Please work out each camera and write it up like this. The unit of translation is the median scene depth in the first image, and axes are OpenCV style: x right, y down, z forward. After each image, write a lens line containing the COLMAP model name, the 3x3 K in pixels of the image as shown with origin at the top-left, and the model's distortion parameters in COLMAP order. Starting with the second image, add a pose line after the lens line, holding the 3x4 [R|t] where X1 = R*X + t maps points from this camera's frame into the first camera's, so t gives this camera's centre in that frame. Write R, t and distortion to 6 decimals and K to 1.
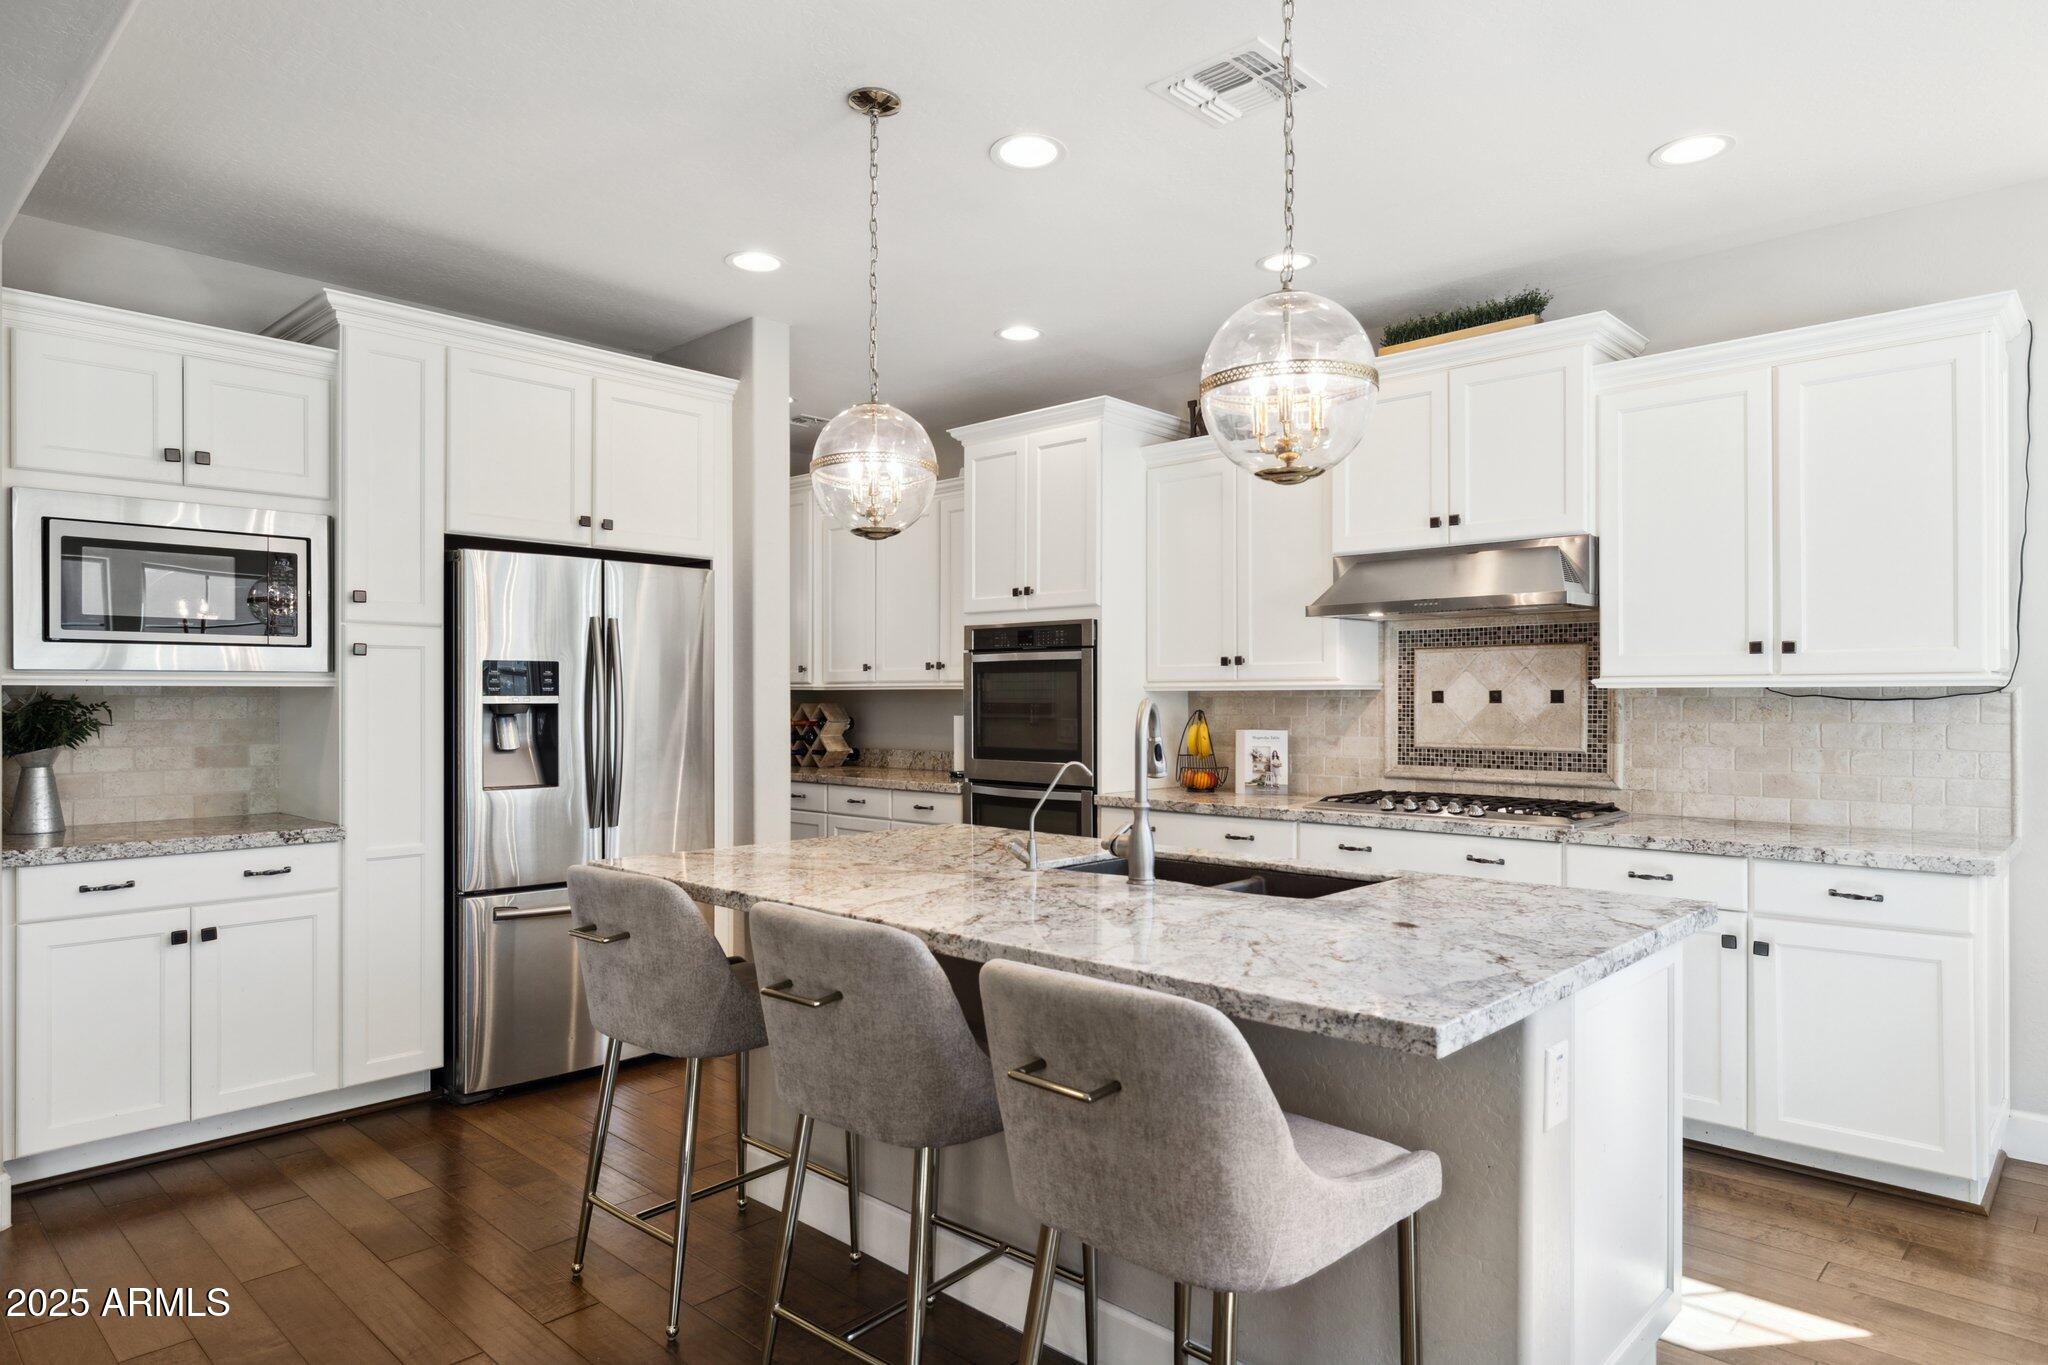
lens RADIAL K [[1216.3, 0, 1024.0], [0, 1216.3, 682.5], [0, 0, 1]] dist [-0.000719, -0.000105]
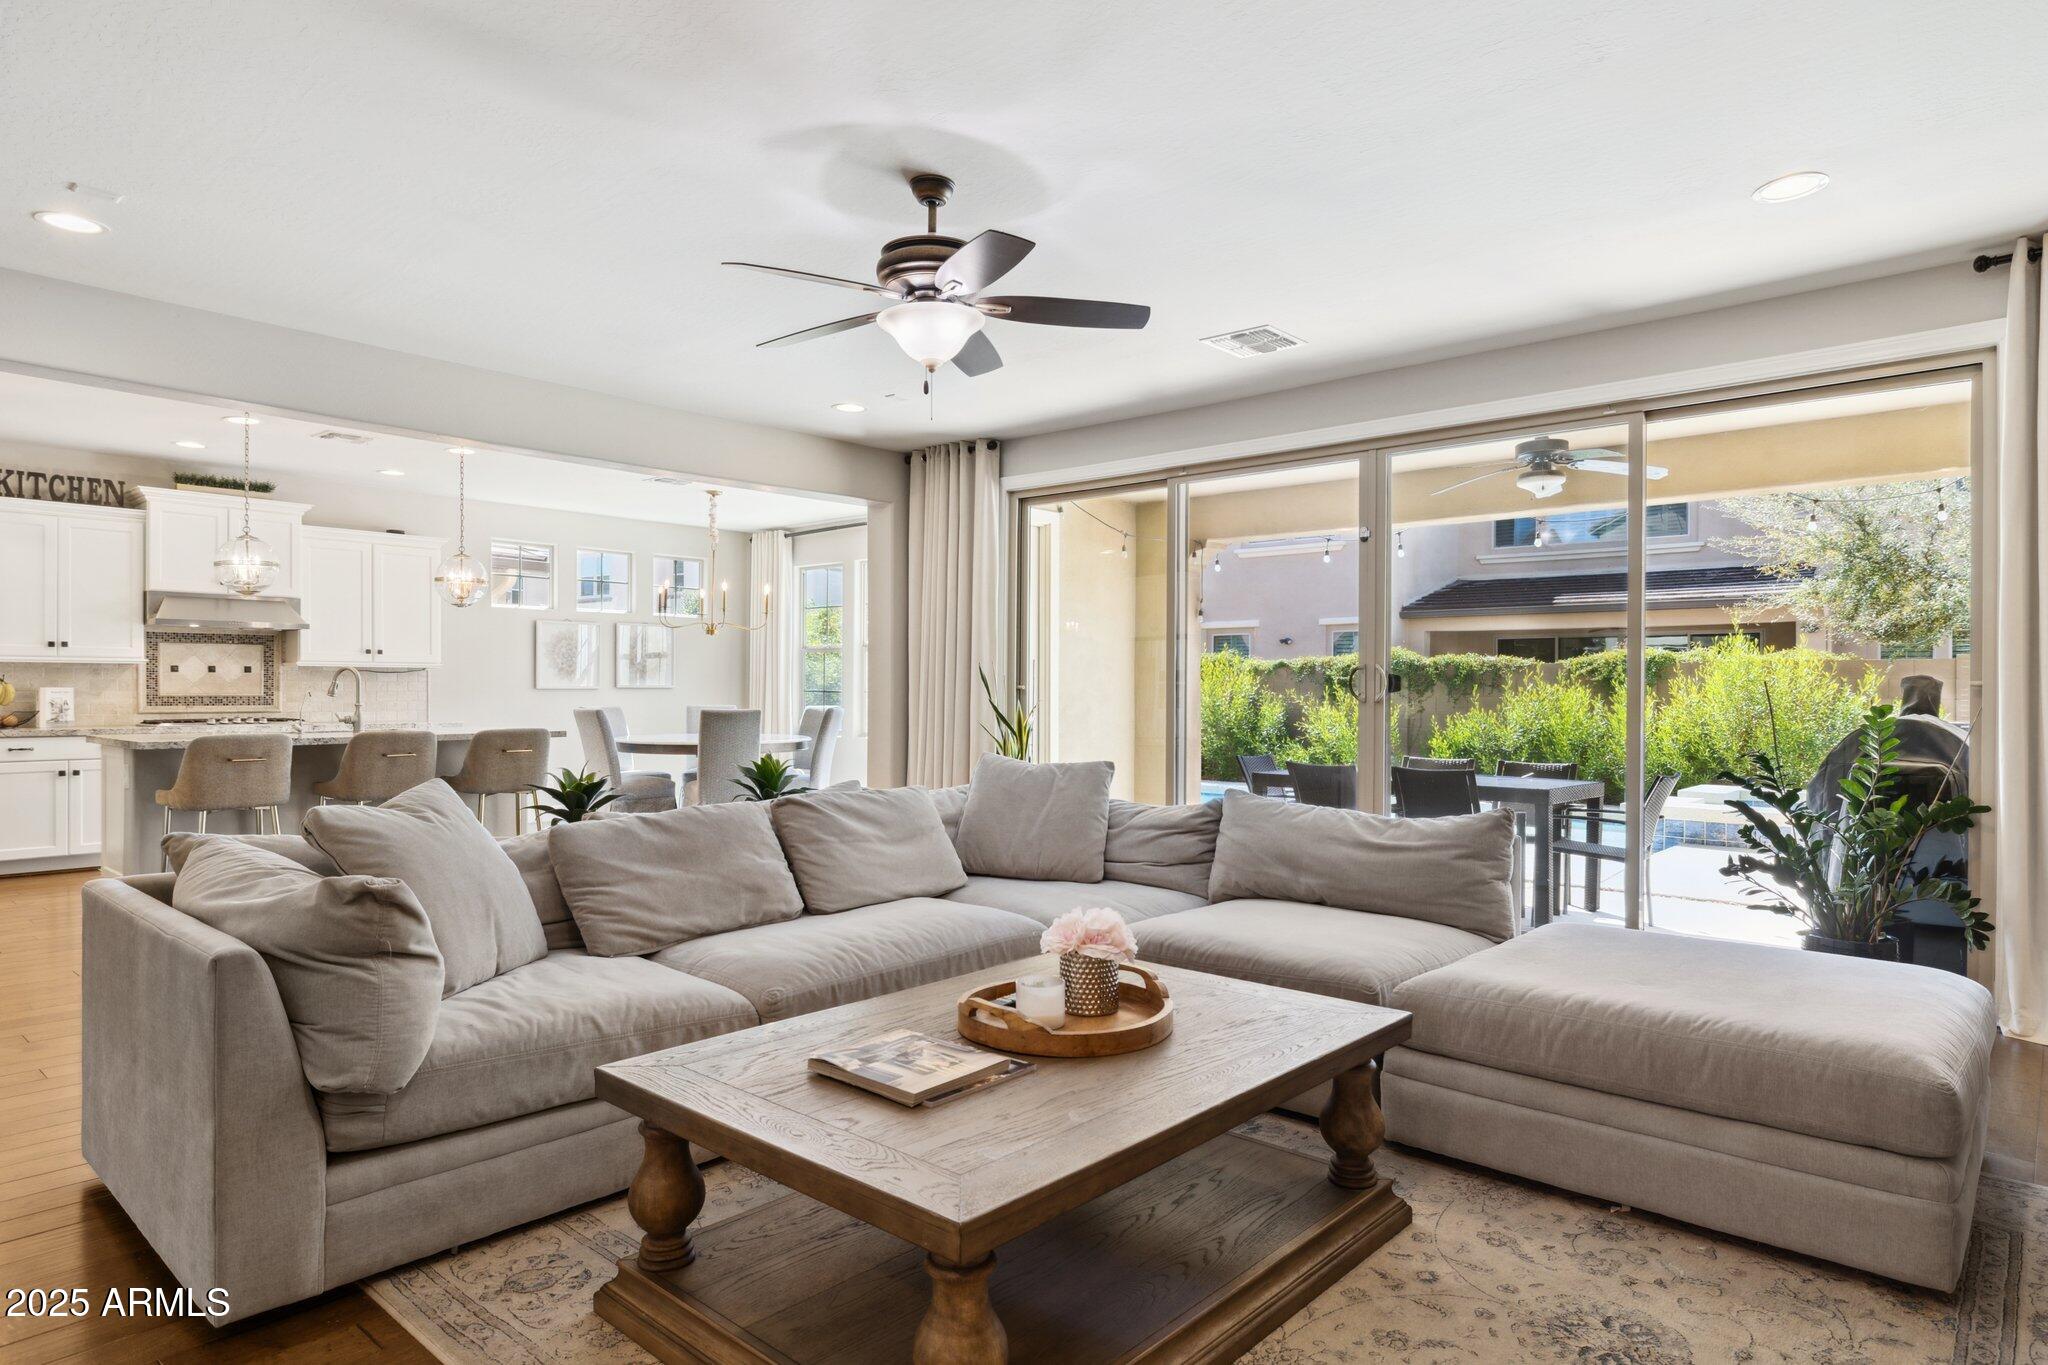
lens RADIAL K [[1186.0, 0, 1024.0], [0, 1186.0, 682.5], [0, 0, 1]] dist [0.015901, -0.001696]
pose [[-0.026938, 0.006009, 0.999619, -1.549812], [-0.015587, 0.999858, -0.006431, 0.024863], [-0.999516, -0.015755, -0.026841, -0.259315]]
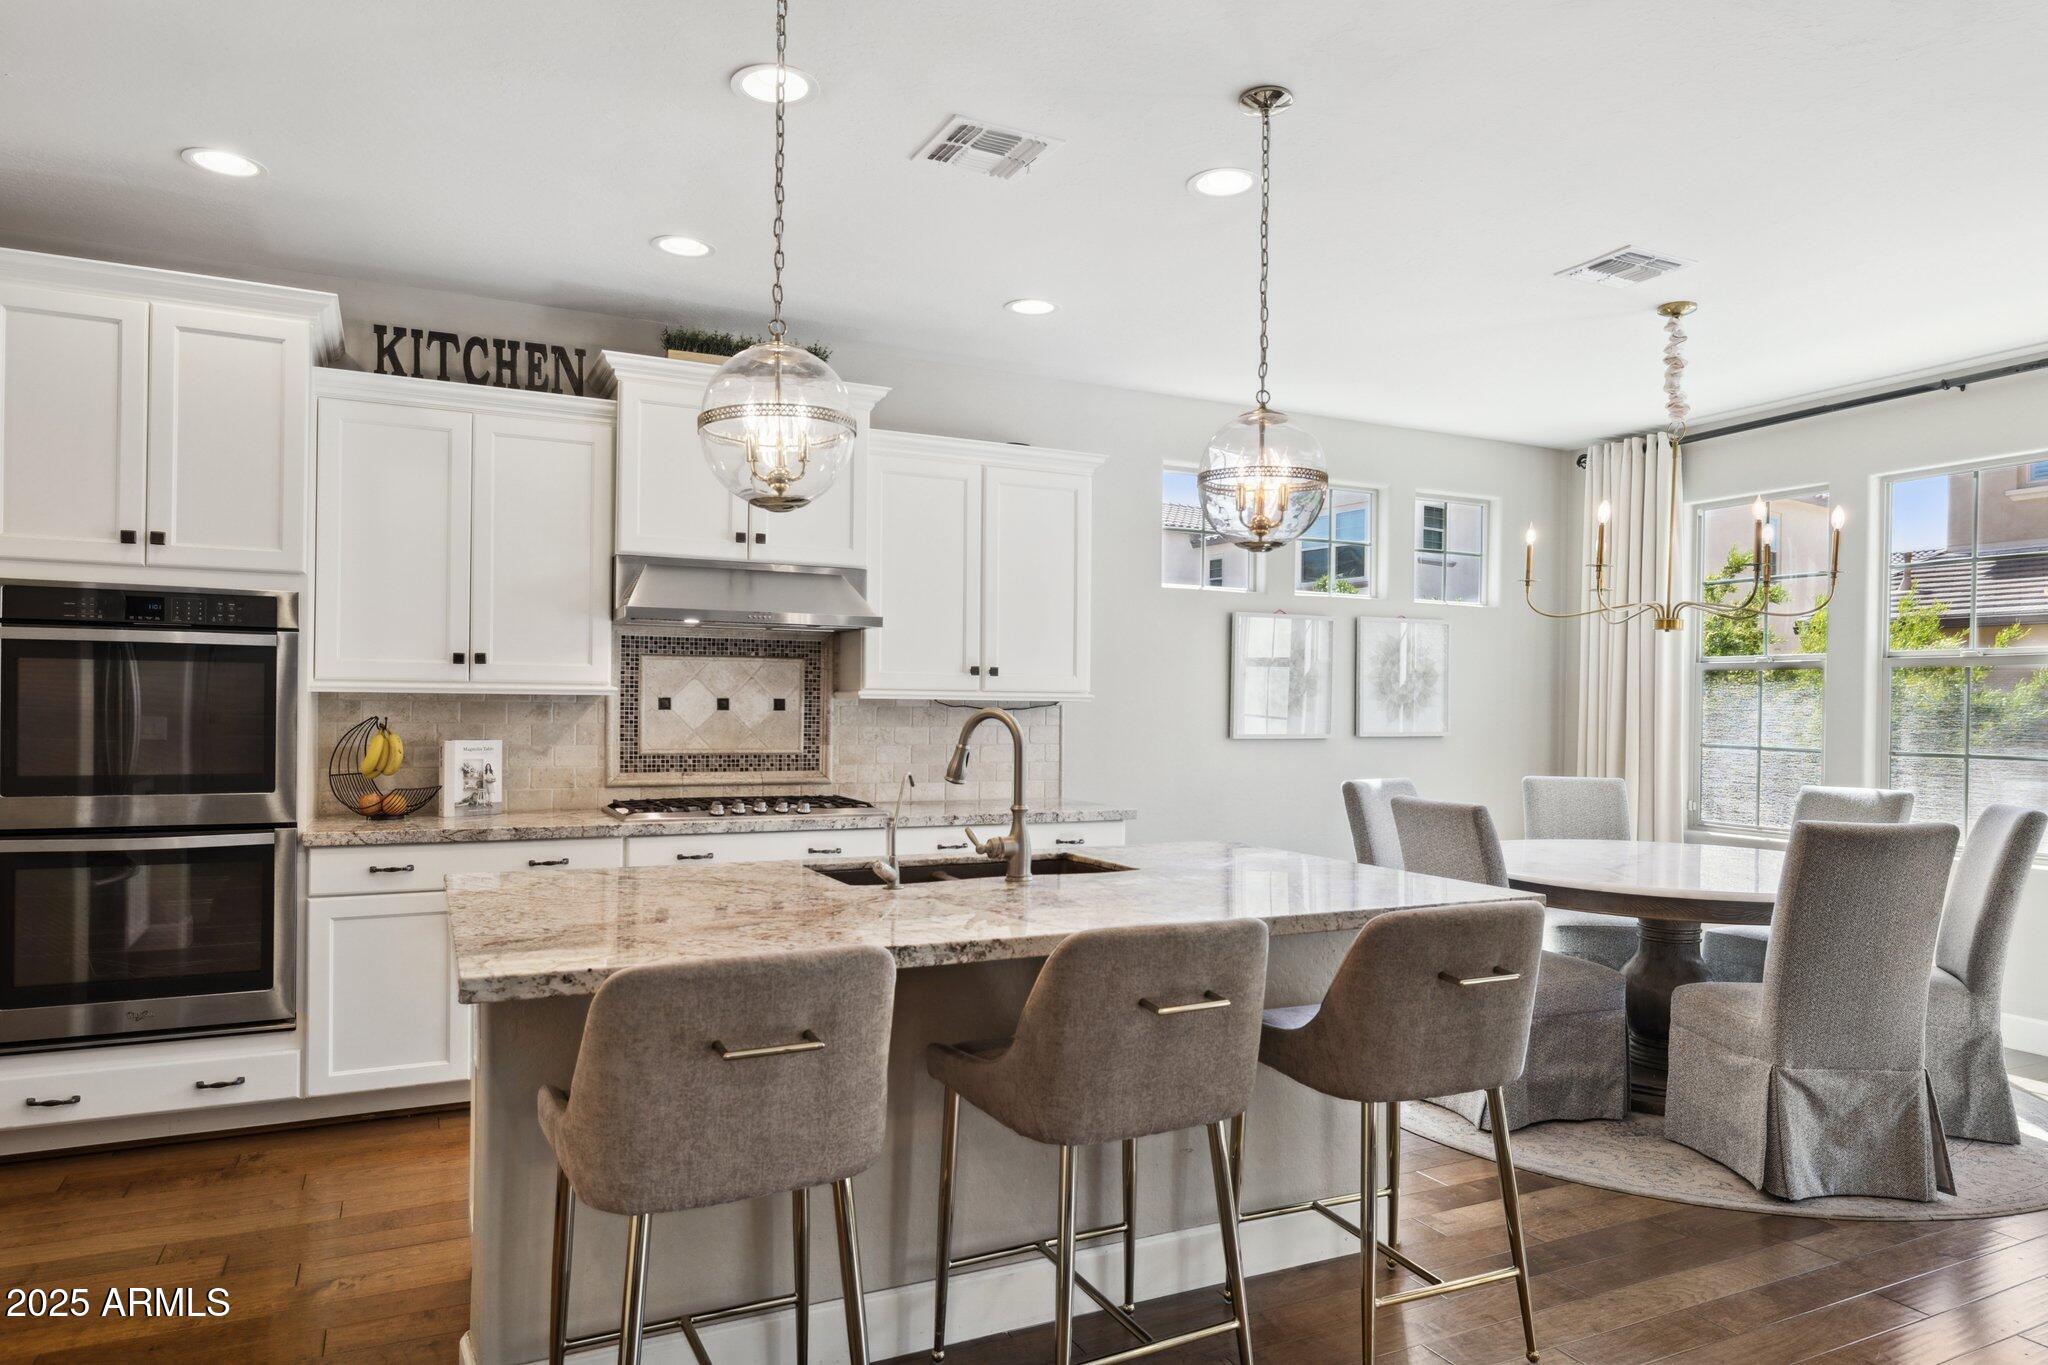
lens RADIAL K [[1280.8, 0, 1048.1], [0, 1280.8, 692.4], [0, 0, 1]] dist [0.002256, 0.001286]
pose [[0.338789, 0.015670, 0.940732, -0.558832], [-0.022963, 0.999701, -0.008383, 0.004285], [-0.940582, -0.018762, 0.339047, 0.344938]]
